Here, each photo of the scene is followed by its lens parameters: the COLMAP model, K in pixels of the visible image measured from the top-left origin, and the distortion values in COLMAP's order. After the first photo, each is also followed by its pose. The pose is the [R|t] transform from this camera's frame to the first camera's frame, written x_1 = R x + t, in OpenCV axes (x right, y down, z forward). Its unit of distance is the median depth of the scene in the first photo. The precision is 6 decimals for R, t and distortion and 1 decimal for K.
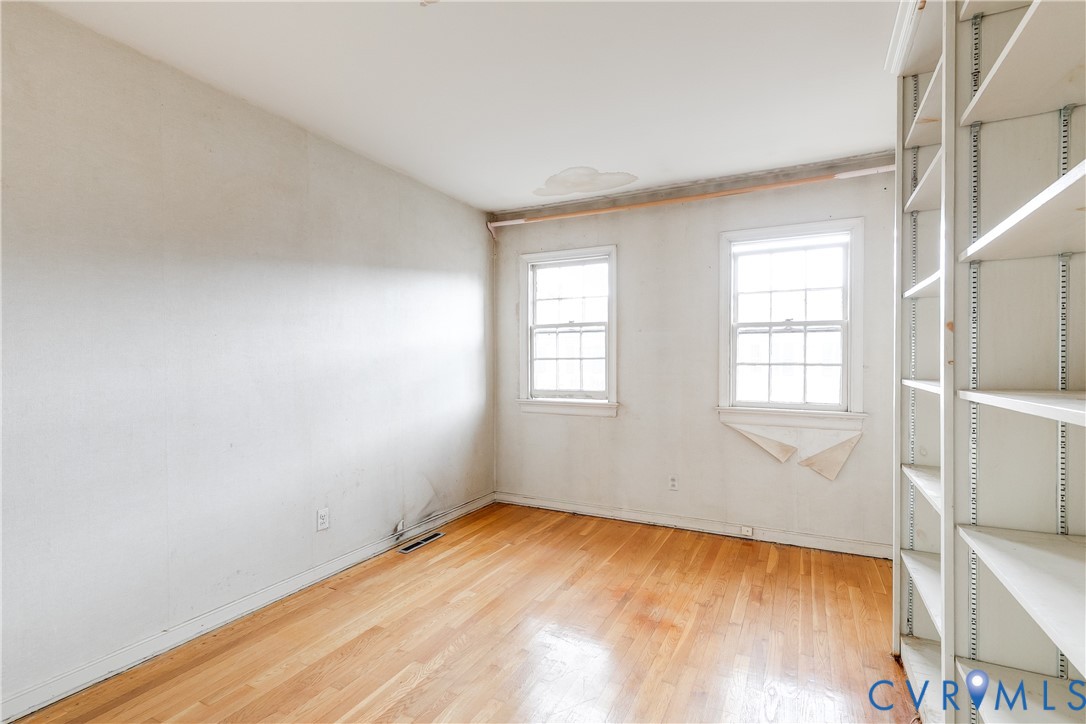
lens RADIAL K [[497.2, 0, 537.5], [0, 497.2, 364.5], [0, 0, 1]] dist [0.005233, -0.001675]
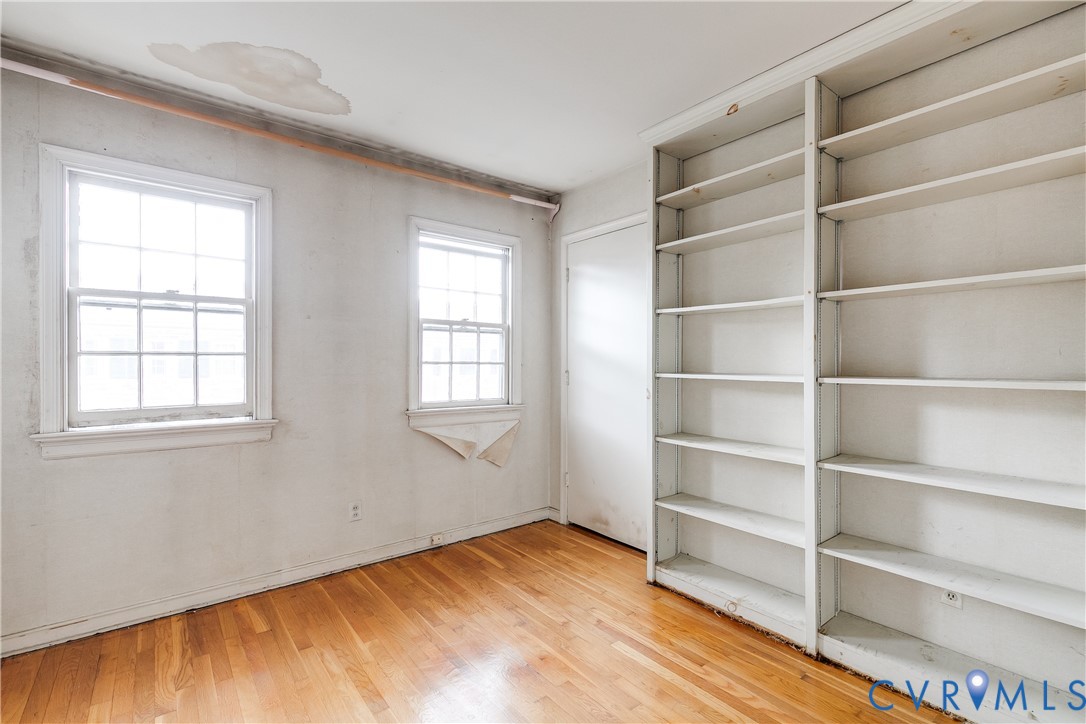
lens RADIAL K [[497.2, 0, 546.5], [0, 497.2, 362.4], [0, 0, 1]] dist [0.005233, -0.001675]
pose [[0.404574, 0.001141, 0.914504, -0.350102], [0.002032, 0.999996, -0.002146, 0.000906], [-0.914503, 0.002727, 0.404570, 0.414941]]
